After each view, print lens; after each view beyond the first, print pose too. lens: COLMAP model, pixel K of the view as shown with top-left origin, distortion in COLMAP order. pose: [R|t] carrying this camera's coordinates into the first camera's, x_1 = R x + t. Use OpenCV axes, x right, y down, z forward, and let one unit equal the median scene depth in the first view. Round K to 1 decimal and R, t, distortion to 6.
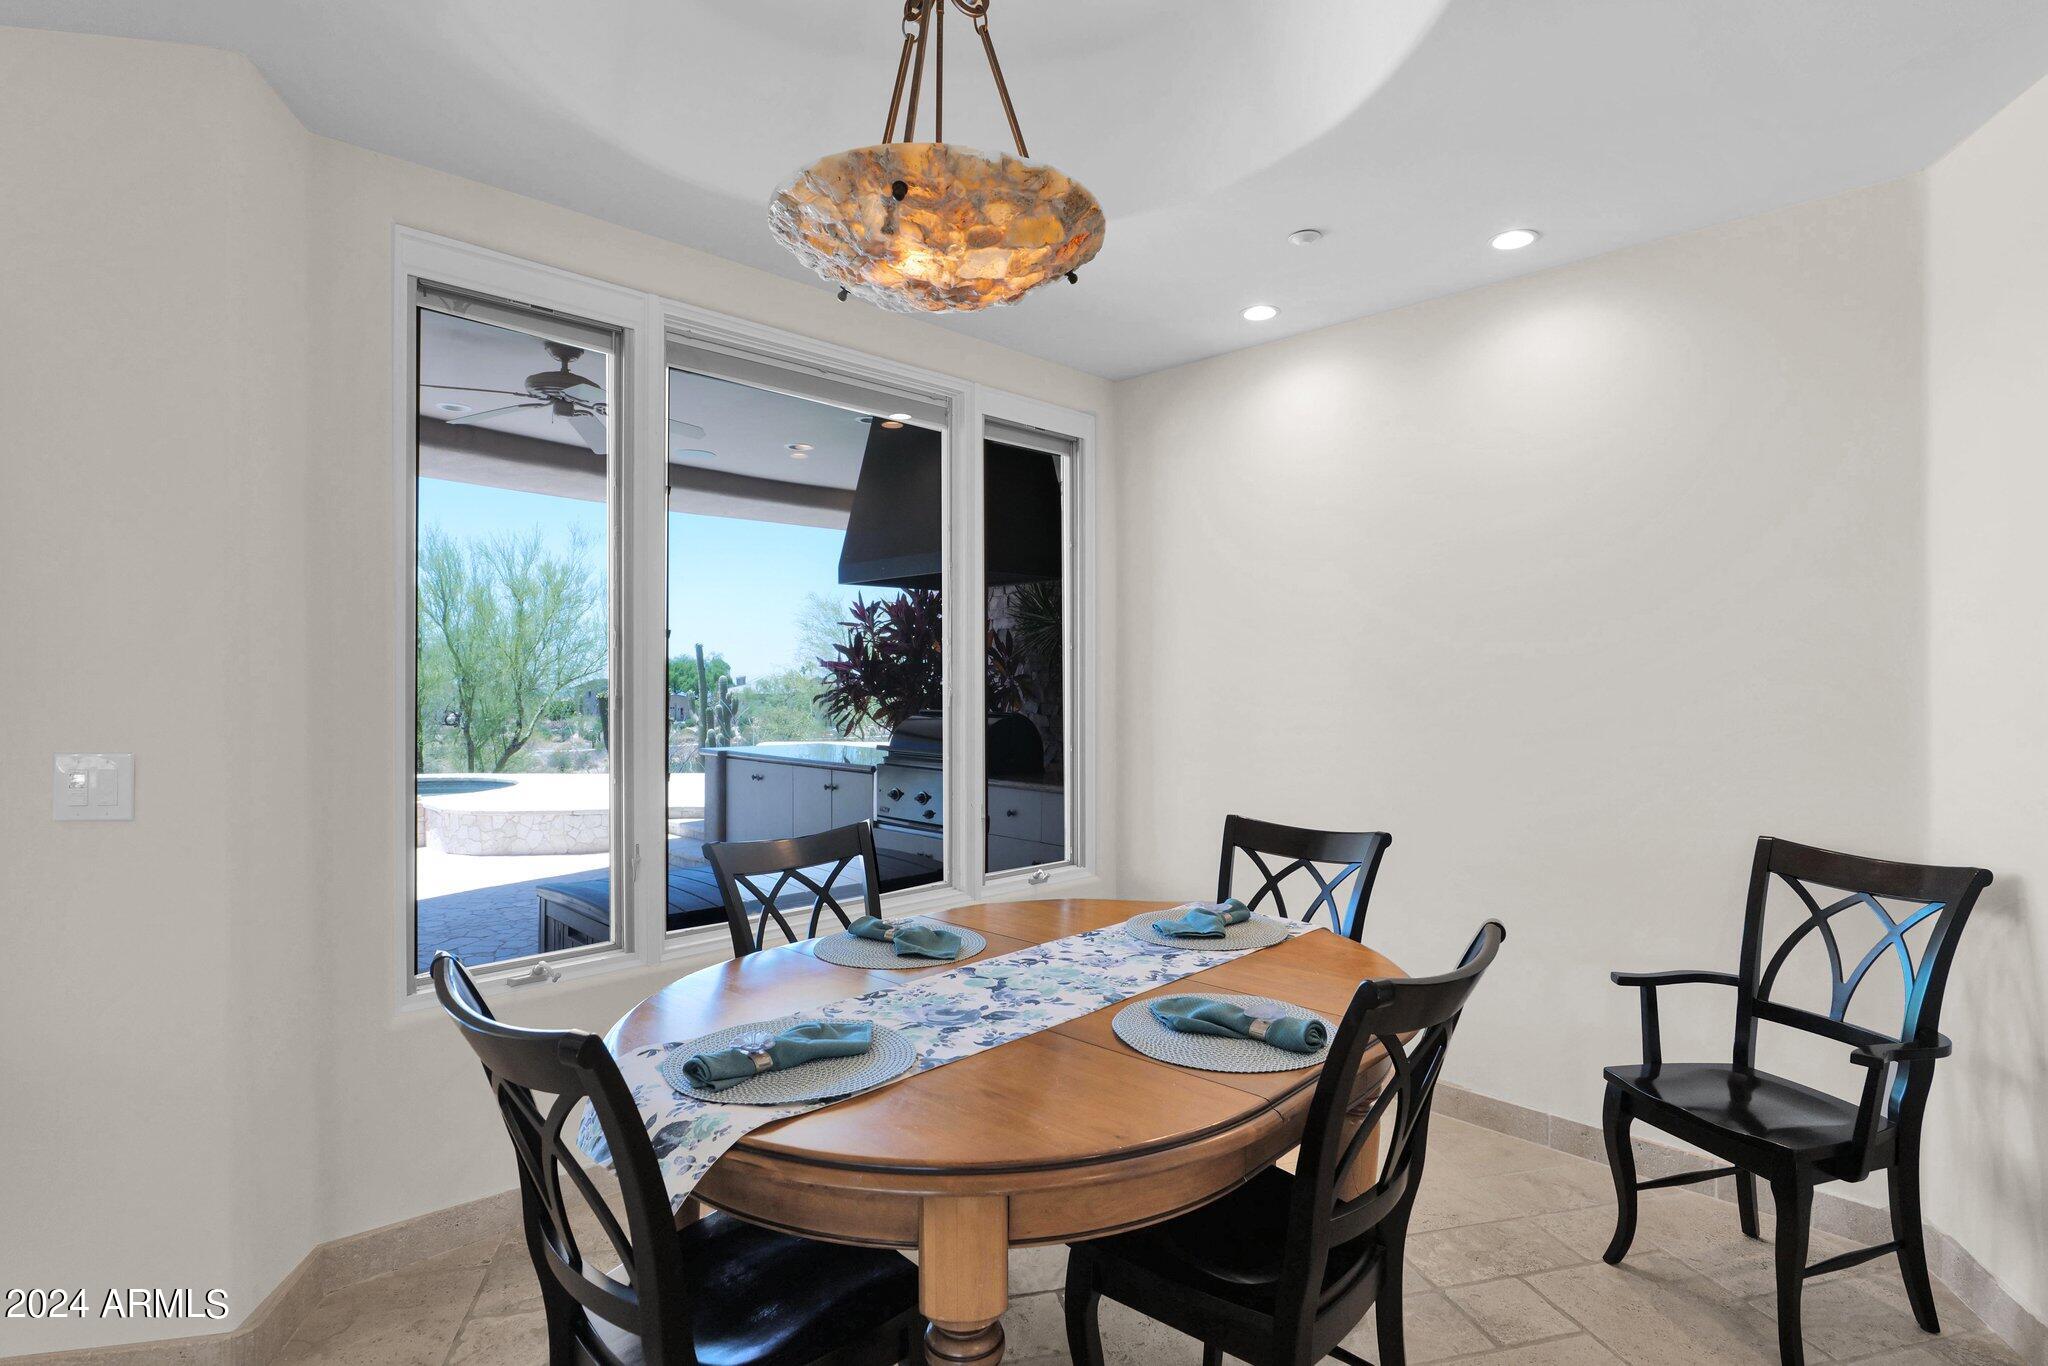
lens RADIAL K [[1036.6, 0, 1037.2], [0, 1036.6, 680.8], [0, 0, 1]] dist [-0.004746, 0.000440]
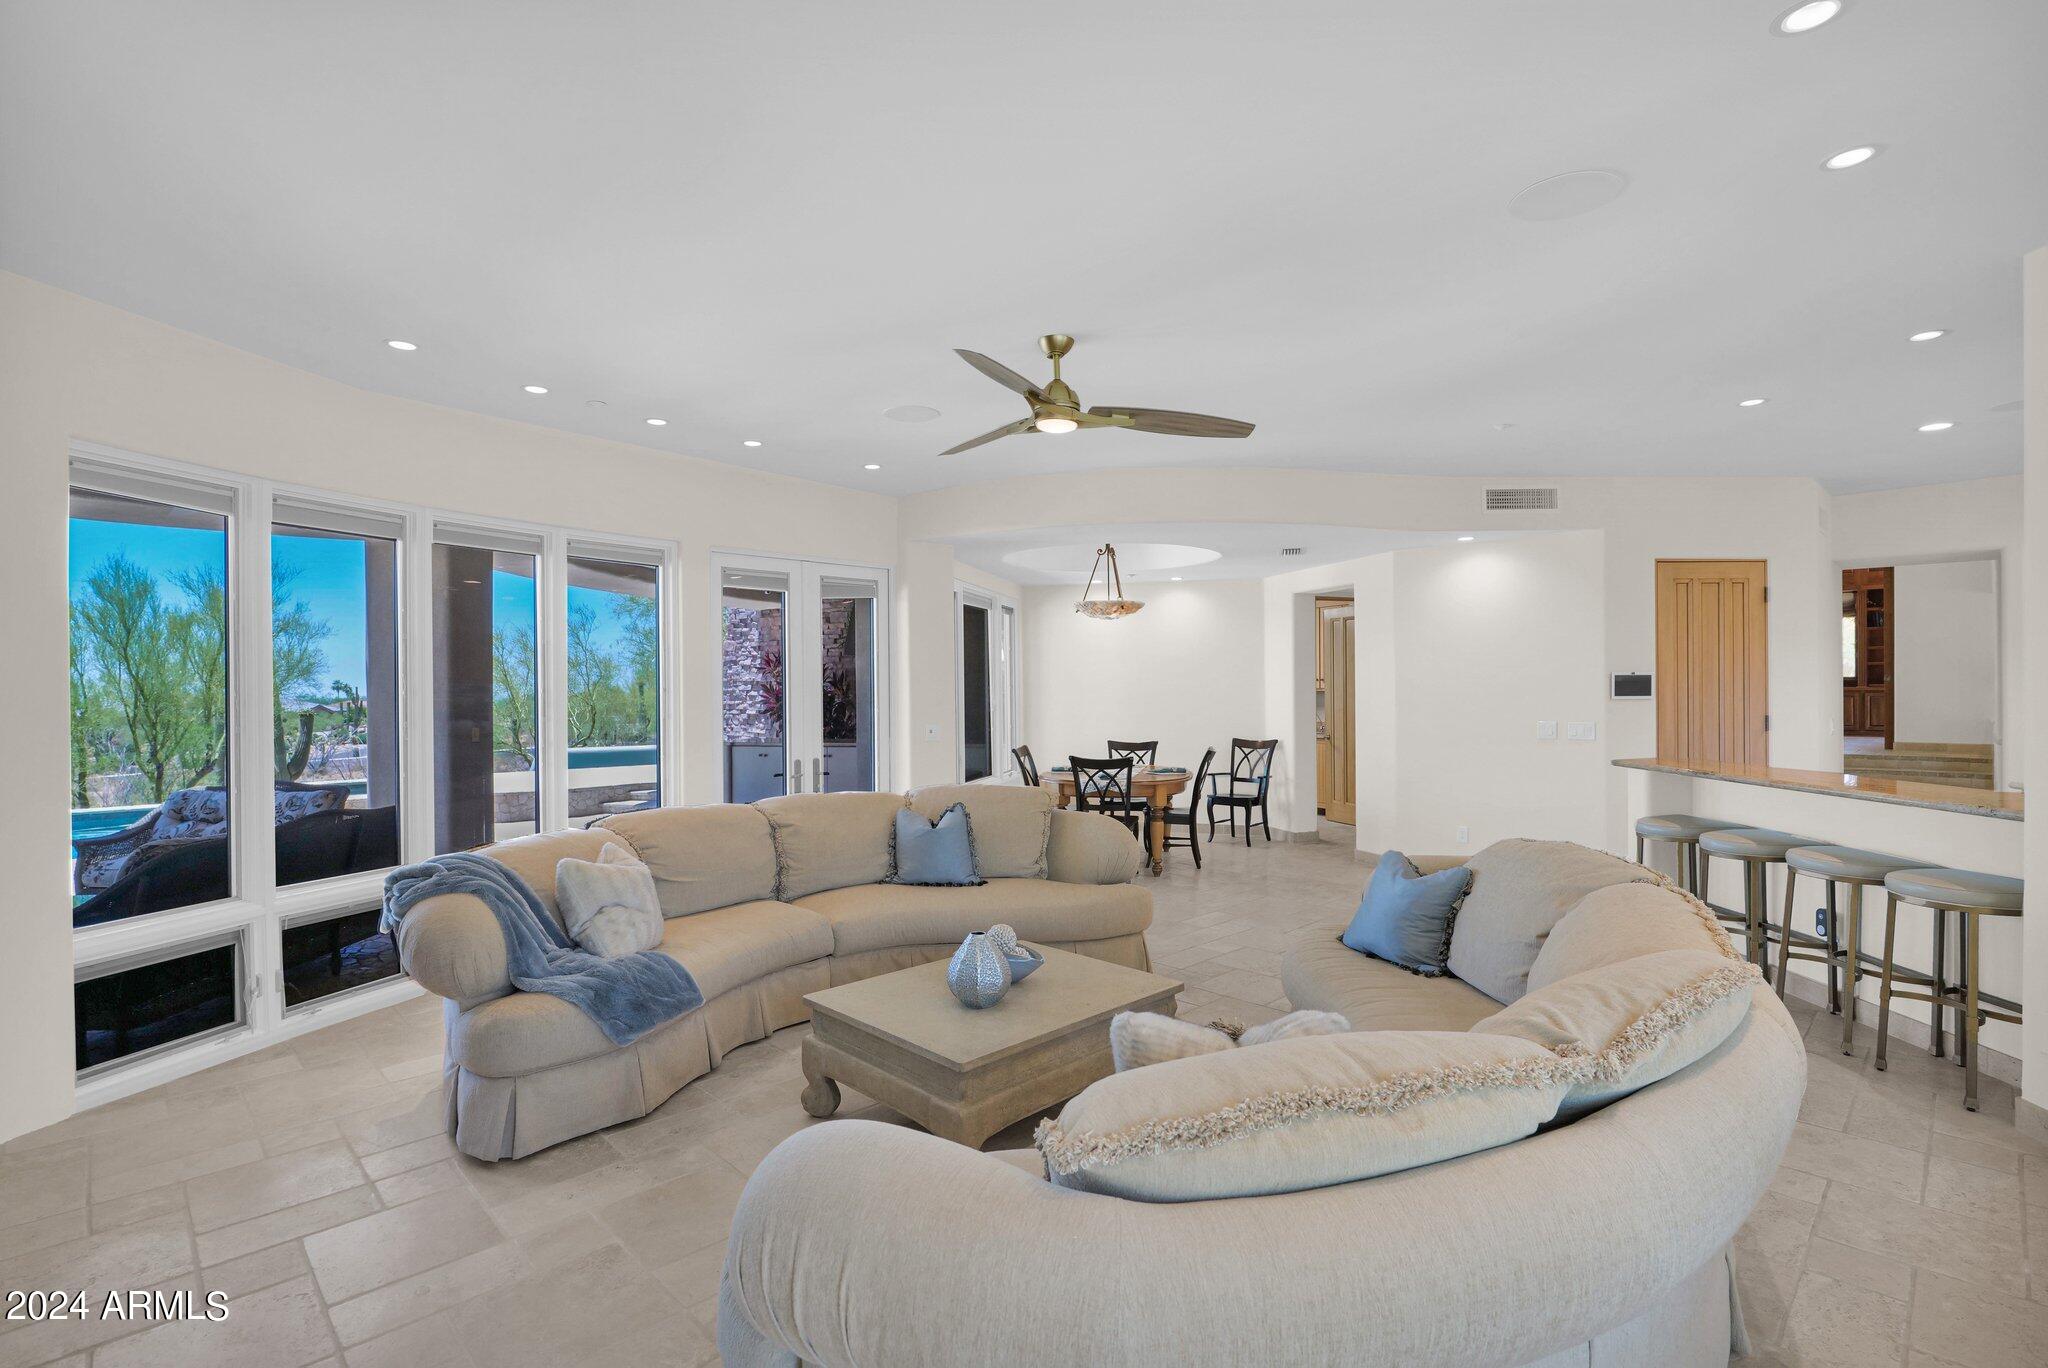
lens RADIAL K [[919.4, 0, 1059.4], [0, 919.4, 685.0], [0, 0, 1]] dist [0.001886, 0.000158]
pose [[0.852577, -0.008504, 0.522533, -1.956203], [0.010998, 0.999938, -0.001671, -0.063447], [-0.522486, 0.007171, 0.852618, -1.903381]]
